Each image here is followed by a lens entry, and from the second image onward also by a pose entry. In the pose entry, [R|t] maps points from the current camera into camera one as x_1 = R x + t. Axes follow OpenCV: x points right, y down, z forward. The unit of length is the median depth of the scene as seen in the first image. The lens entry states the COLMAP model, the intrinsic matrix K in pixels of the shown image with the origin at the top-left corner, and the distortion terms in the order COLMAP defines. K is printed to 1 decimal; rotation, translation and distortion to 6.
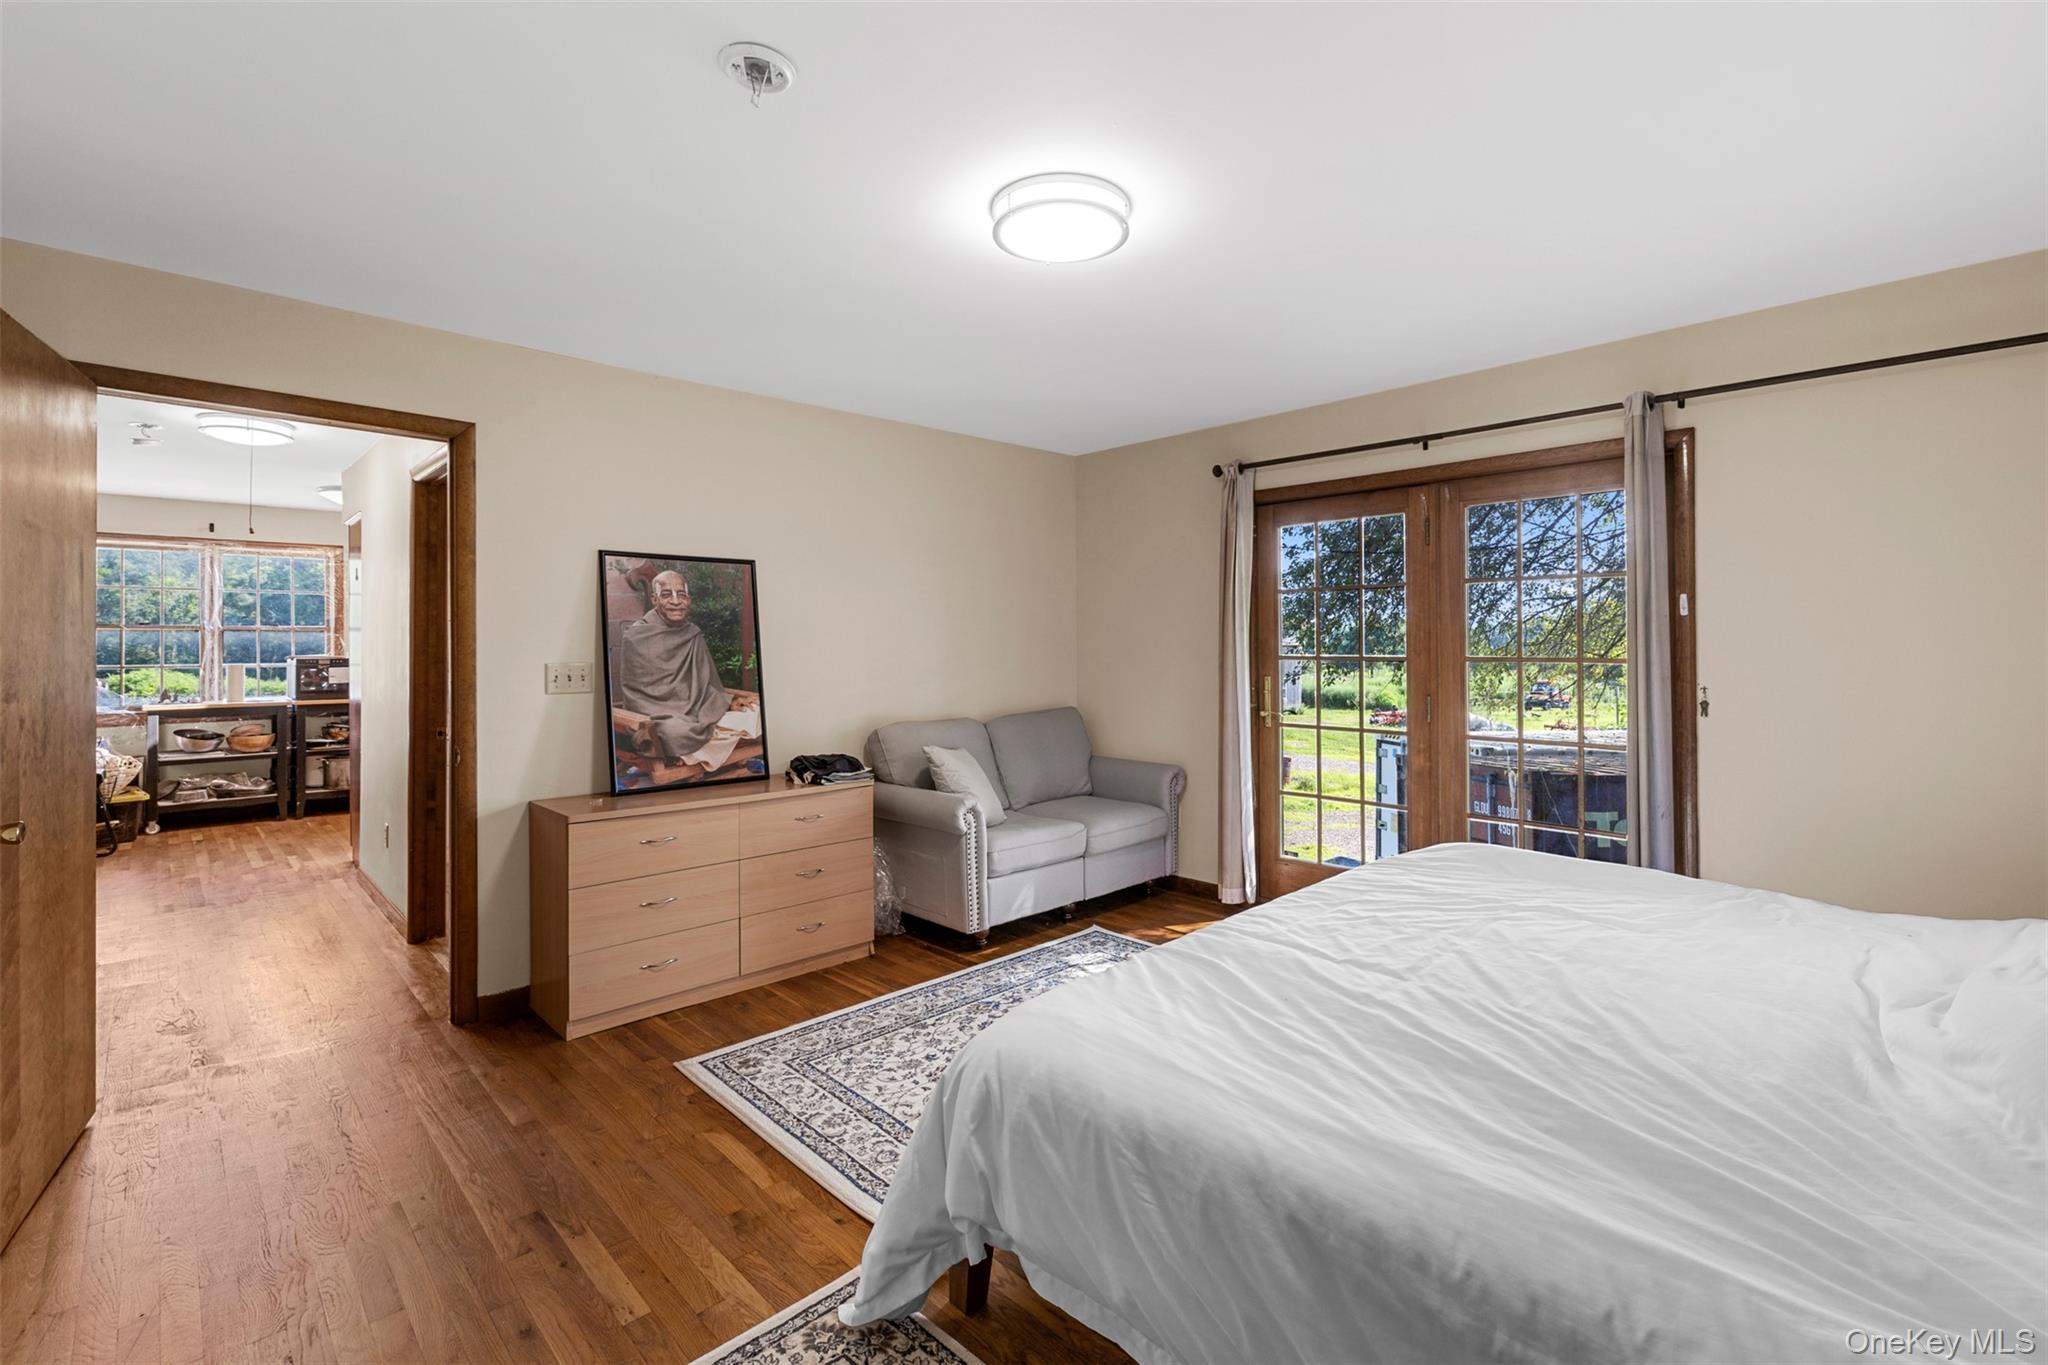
lens RADIAL K [[881.2, 0, 1033.8], [0, 881.2, 661.2], [0, 0, 1]] dist [0.001571, -0.000052]
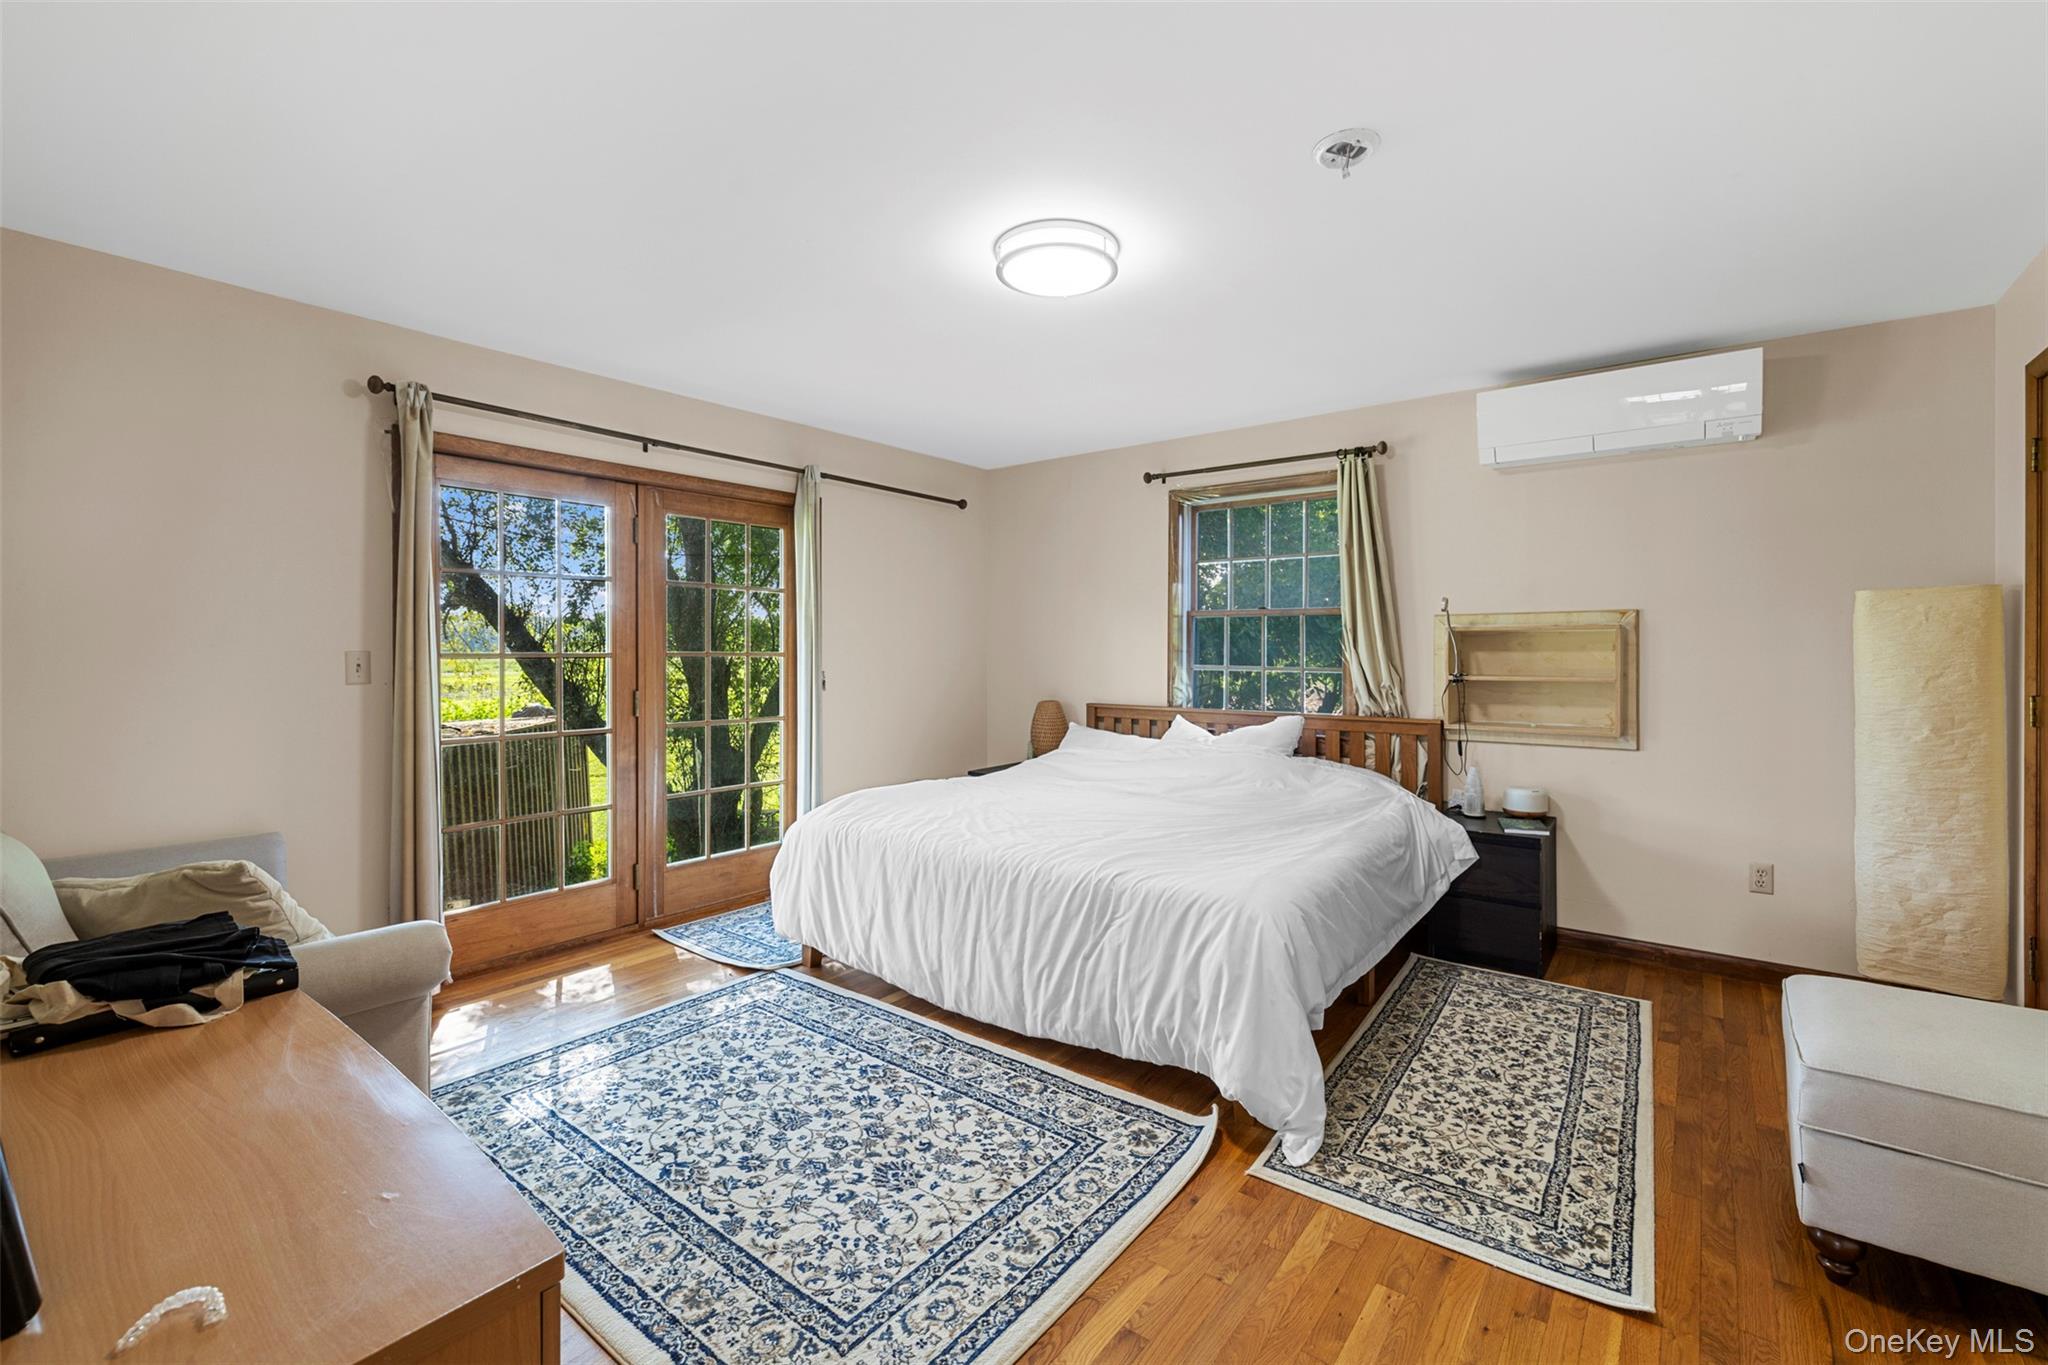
lens RADIAL K [[881.2, 0, 1015.2], [0, 881.2, 665.0], [0, 0, 1]] dist [0.001571, -0.000052]
pose [[-0.126720, -0.015960, 0.991810, -0.850504], [0.013275, 0.999754, 0.017784, -0.003965], [-0.991850, 0.015420, -0.126477, 0.942159]]
